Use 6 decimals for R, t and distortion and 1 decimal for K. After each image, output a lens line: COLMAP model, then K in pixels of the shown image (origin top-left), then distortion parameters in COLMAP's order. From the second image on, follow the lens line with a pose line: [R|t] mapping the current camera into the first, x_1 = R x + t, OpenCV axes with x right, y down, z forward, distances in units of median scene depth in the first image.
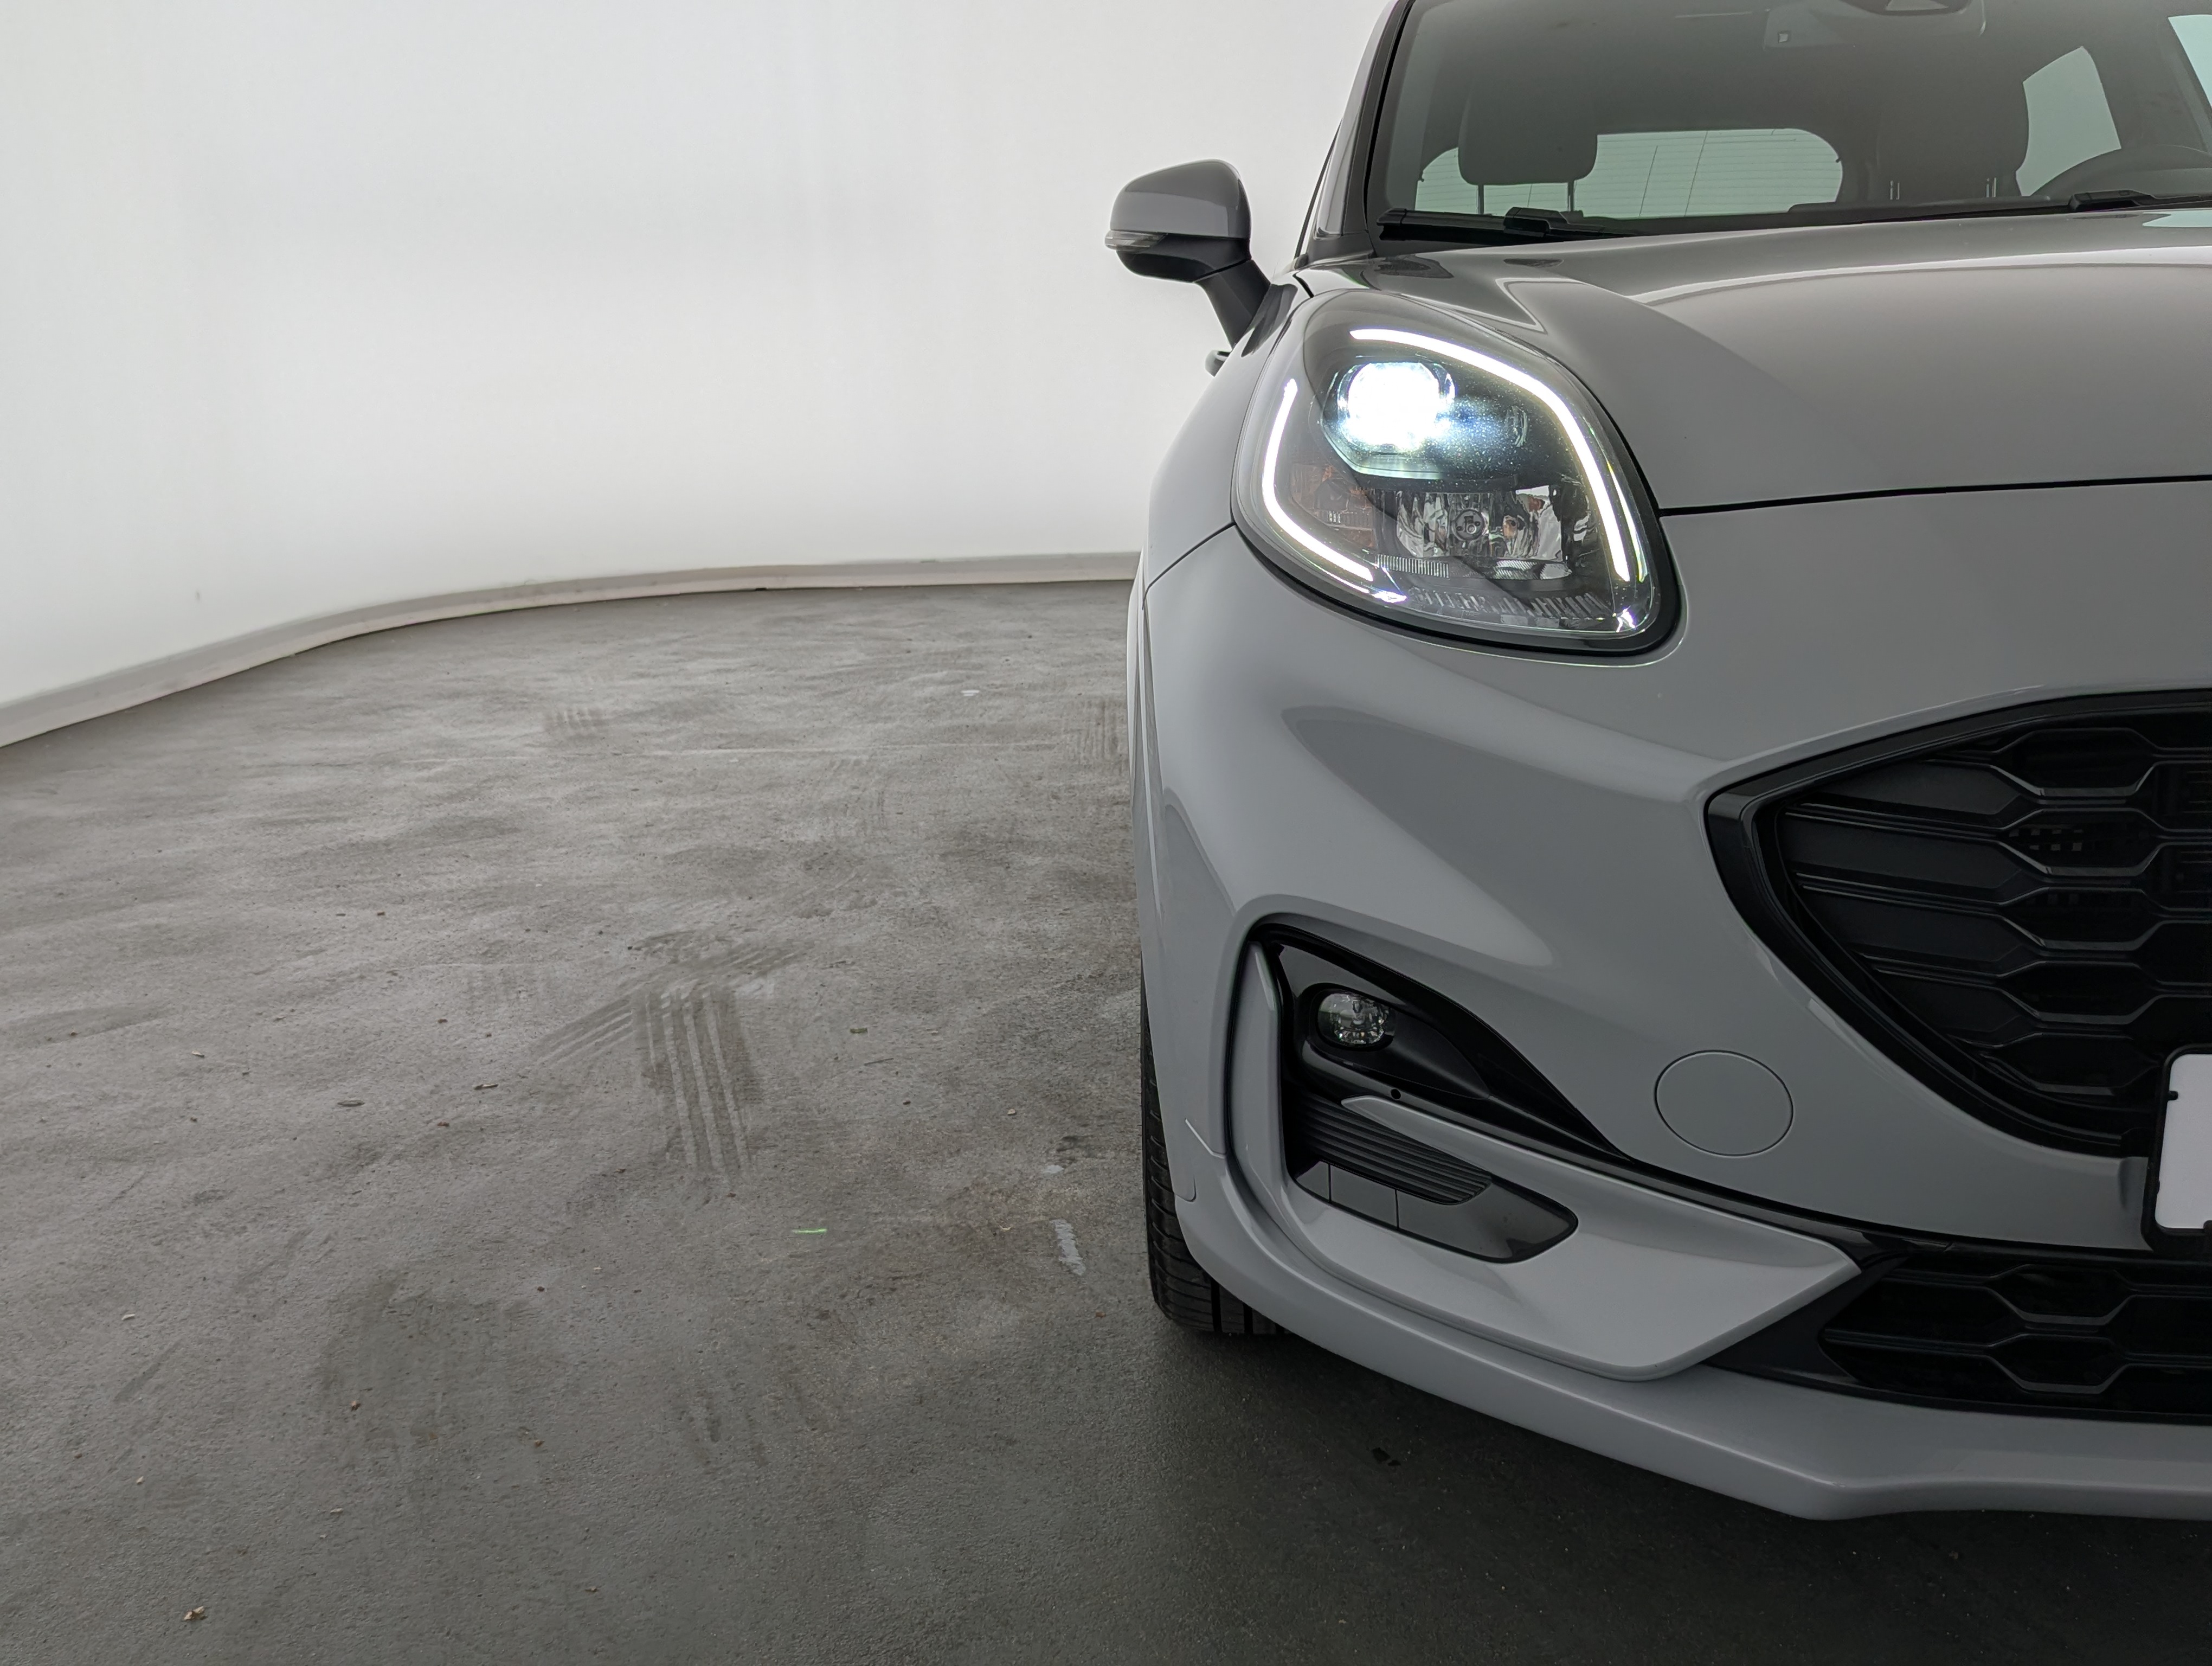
lens RADIAL K [[2136.0, 0, 1100.9], [0, 2136.0, 829.9], [0, 0, 1]] dist [0.045955, 0.000000]
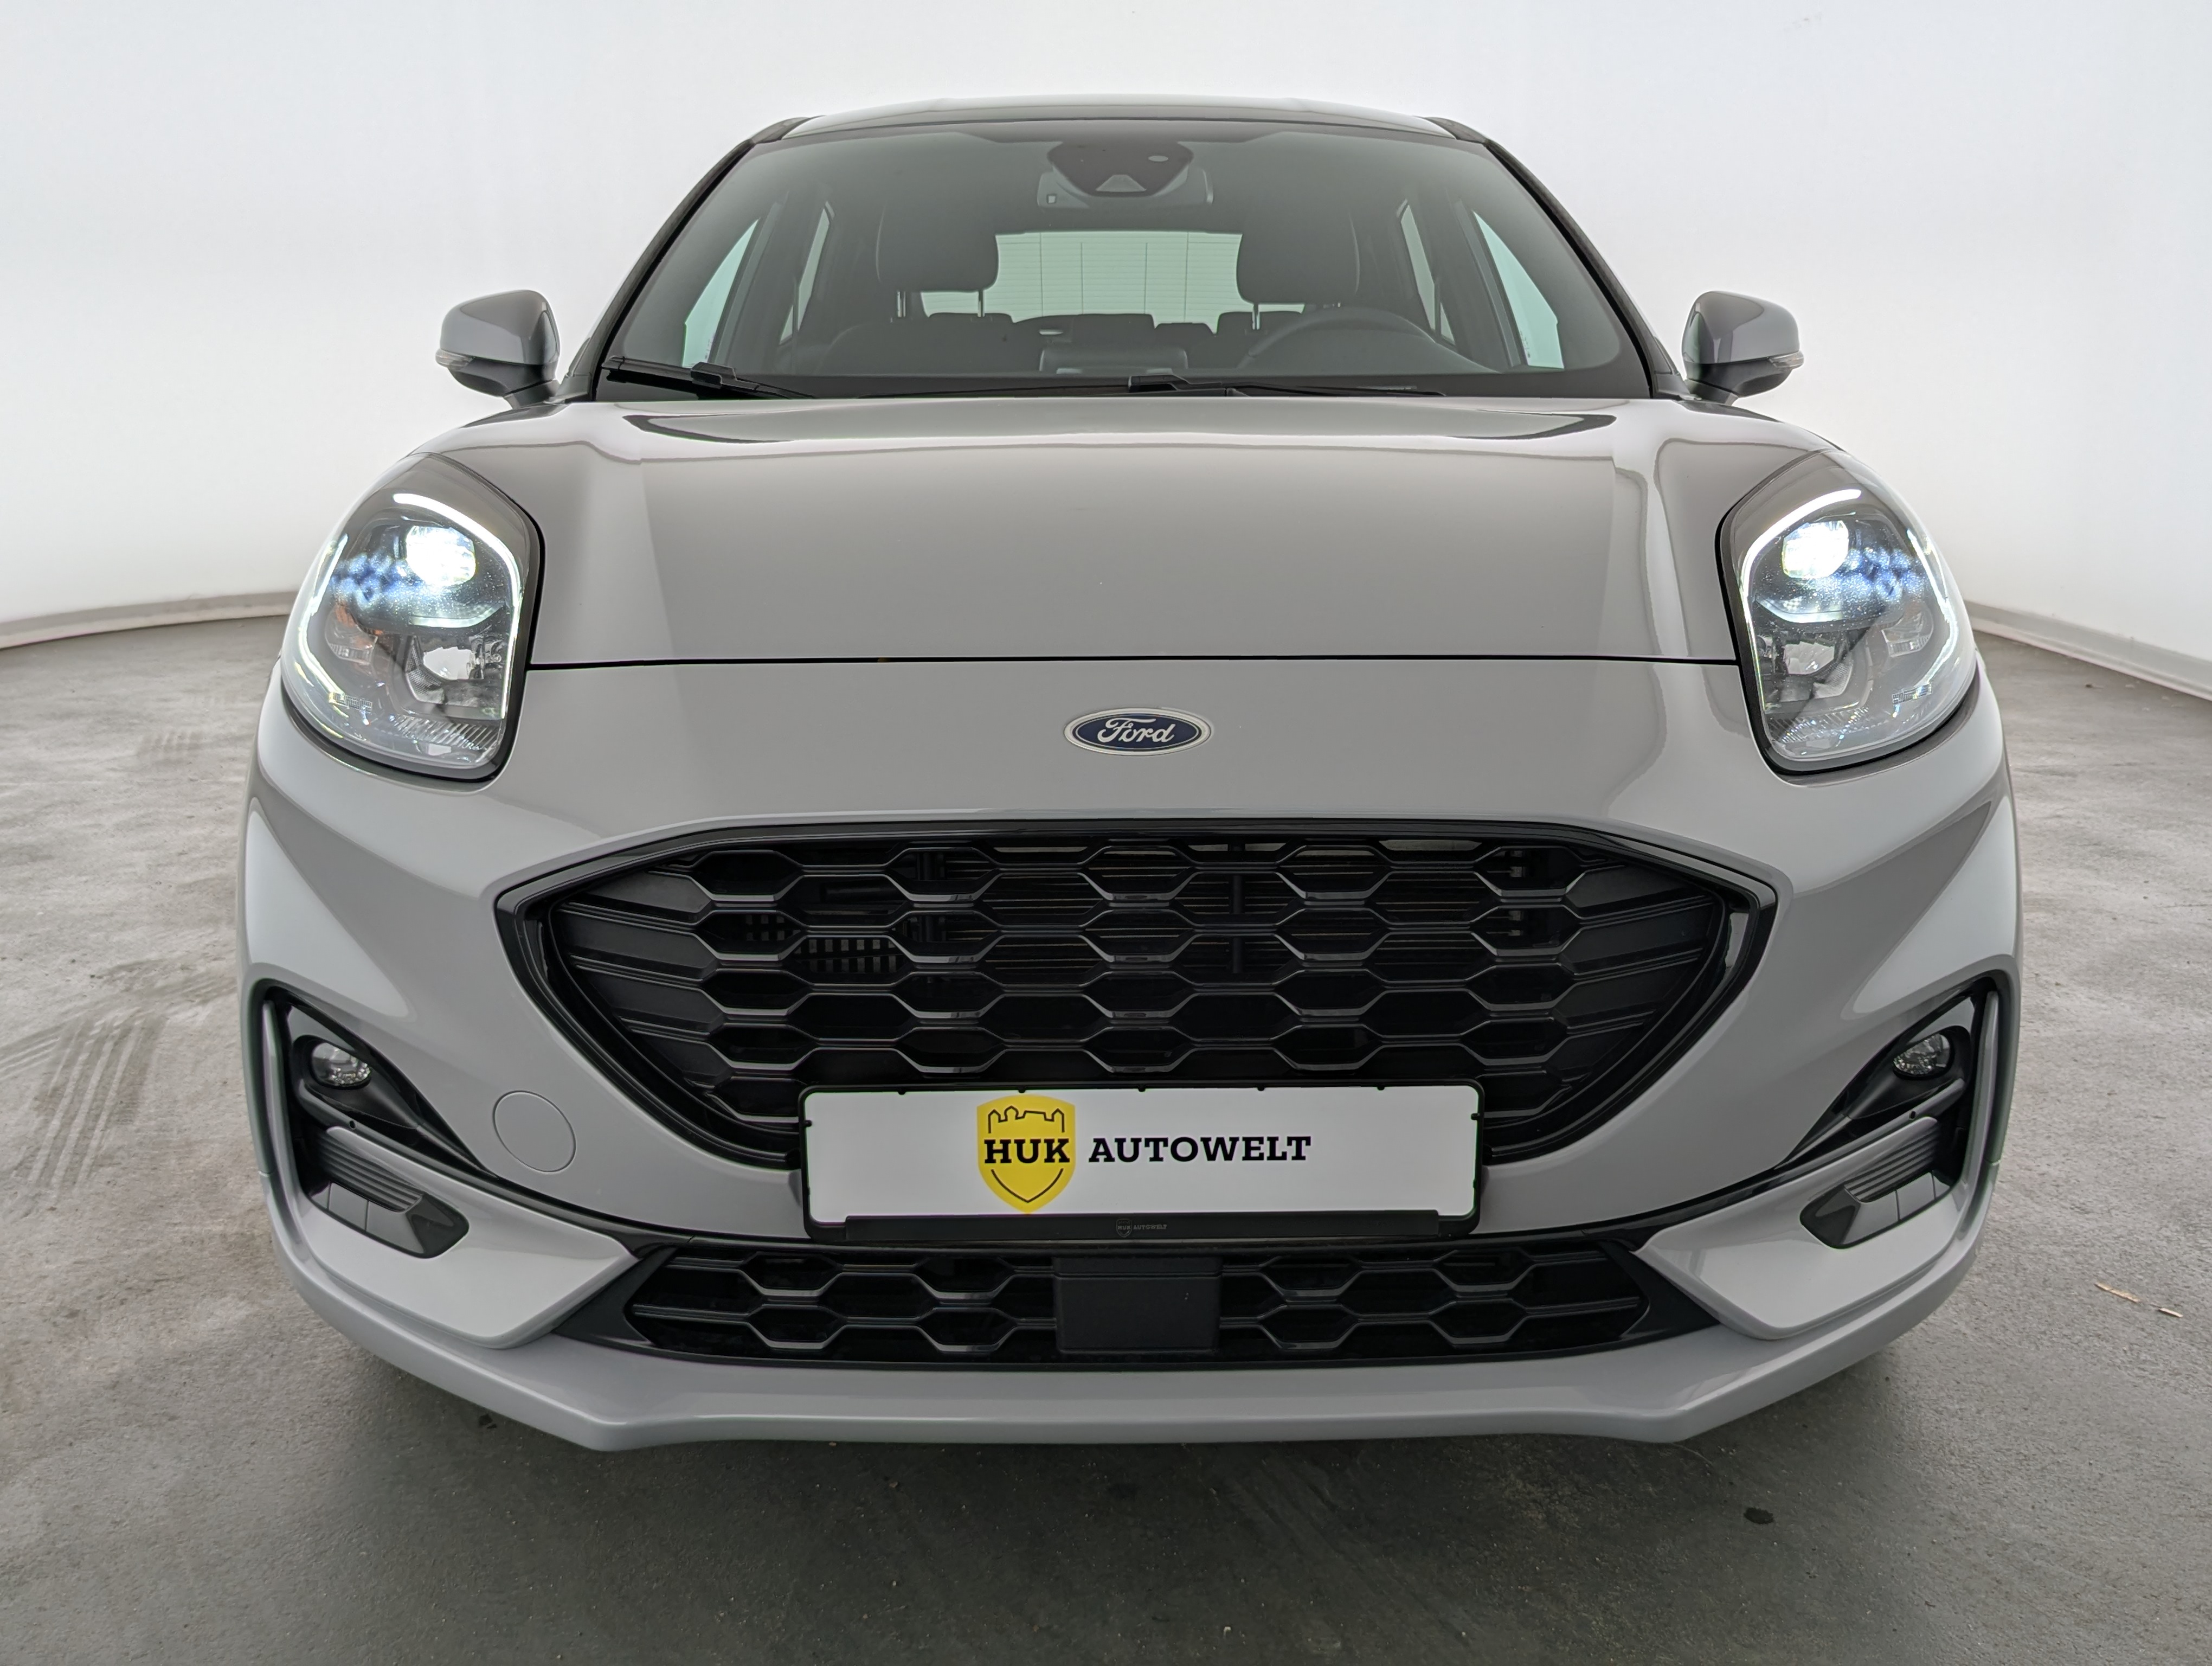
lens RADIAL K [[2136.0, 0, 1102.1], [0, 2136.0, 830.0], [0, 0, 1]] dist [0.045955, 0.000000]
pose [[0.996392, 0.006439, 0.084621, 0.369881], [-0.006413, 0.999979, -0.000579, -0.039814], [-0.084623, 0.000034, 0.996413, -0.225999]]
